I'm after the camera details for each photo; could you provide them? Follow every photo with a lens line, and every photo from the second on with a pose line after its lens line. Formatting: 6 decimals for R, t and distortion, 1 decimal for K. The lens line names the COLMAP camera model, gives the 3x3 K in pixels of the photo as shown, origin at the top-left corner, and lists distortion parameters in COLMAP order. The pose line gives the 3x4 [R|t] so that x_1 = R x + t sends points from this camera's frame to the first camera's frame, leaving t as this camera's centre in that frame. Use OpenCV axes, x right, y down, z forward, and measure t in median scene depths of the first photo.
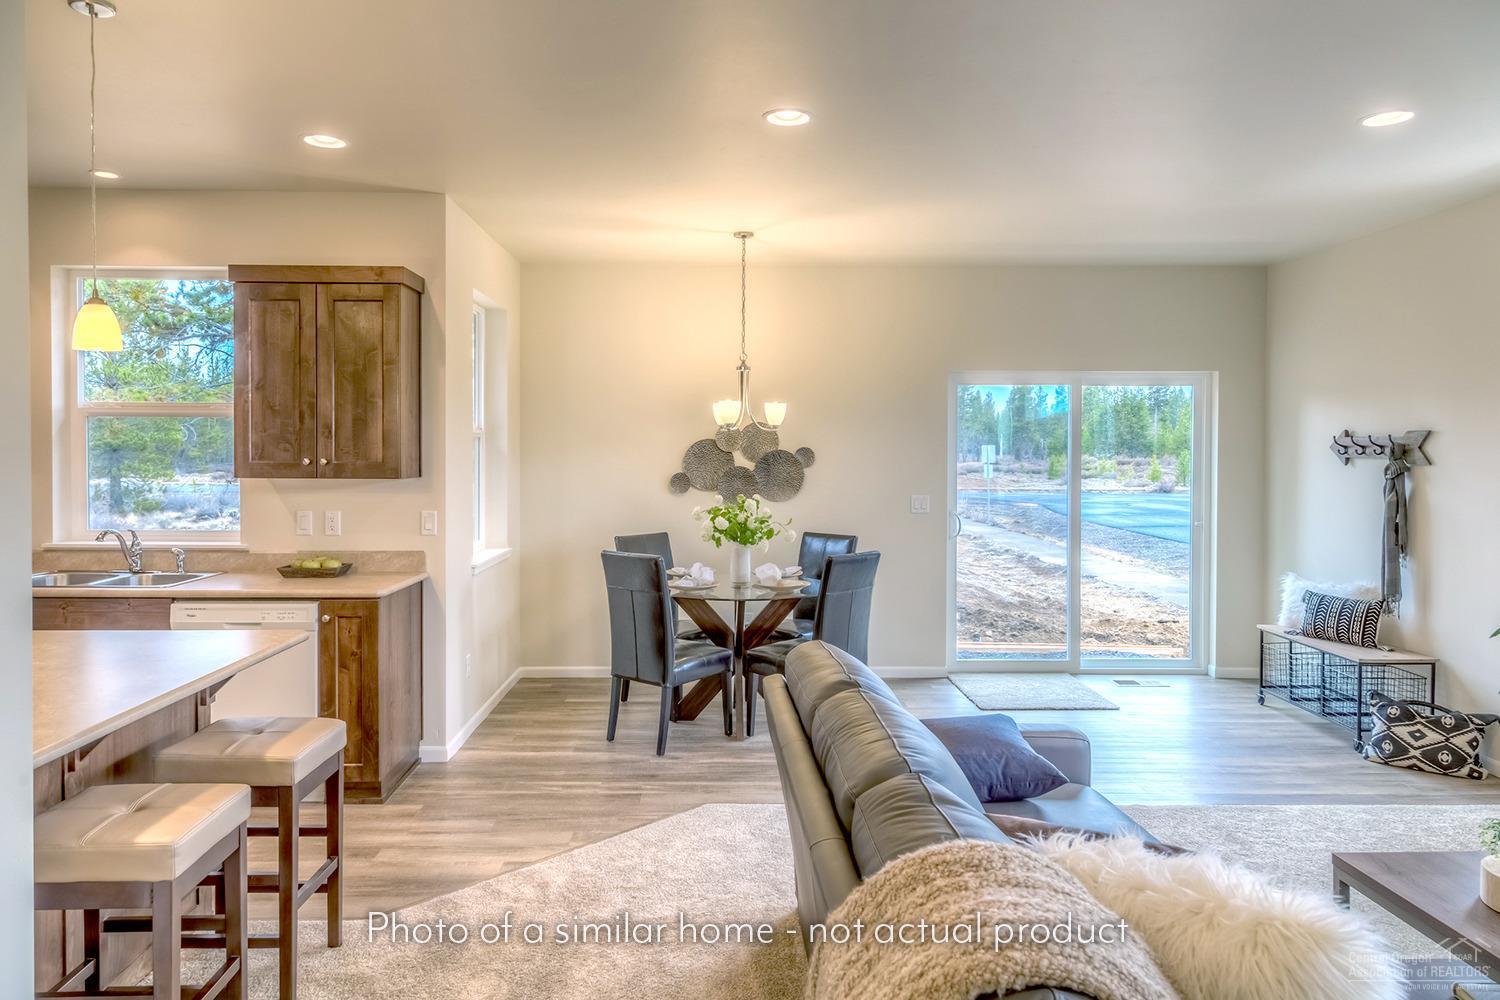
lens RADIAL K [[1024.7, 0, 709.9], [0, 1024.7, 485.3], [0, 0, 1]] dist [0.019252, -0.003676]
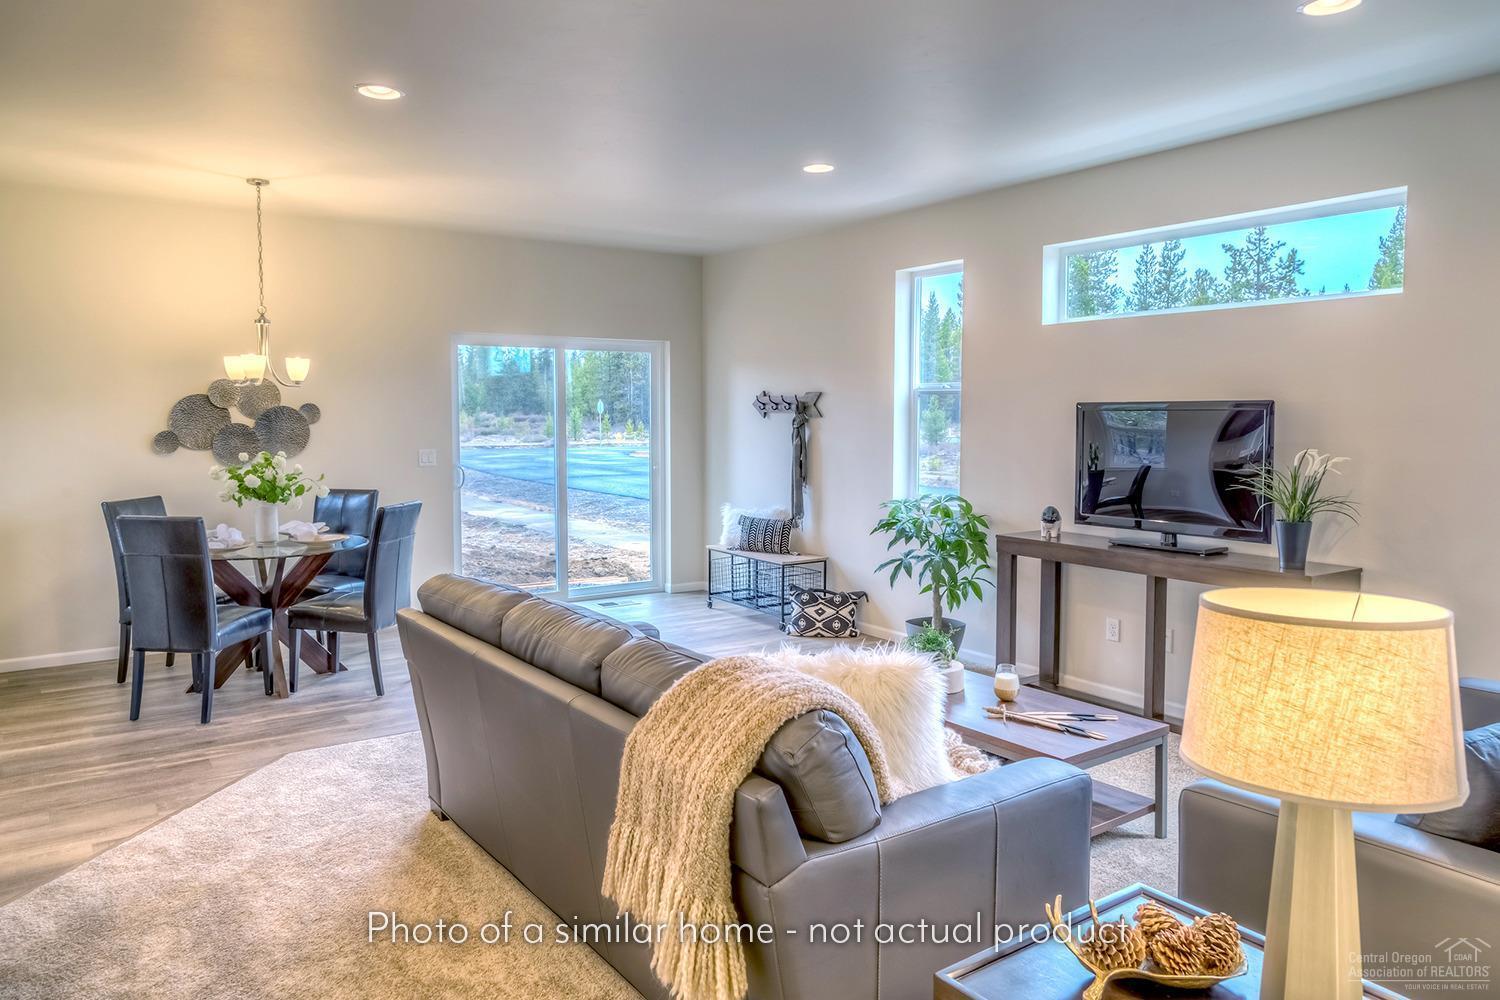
lens RADIAL K [[1024.7, 0, 752.3], [0, 1024.7, 495.9], [0, 0, 1]] dist [0.019252, -0.003676]
pose [[0.825402, -0.049252, 0.562392, -0.143280], [0.020041, 0.998116, 0.057996, 0.003656], [-0.564189, -0.036599, 0.824834, -0.072441]]
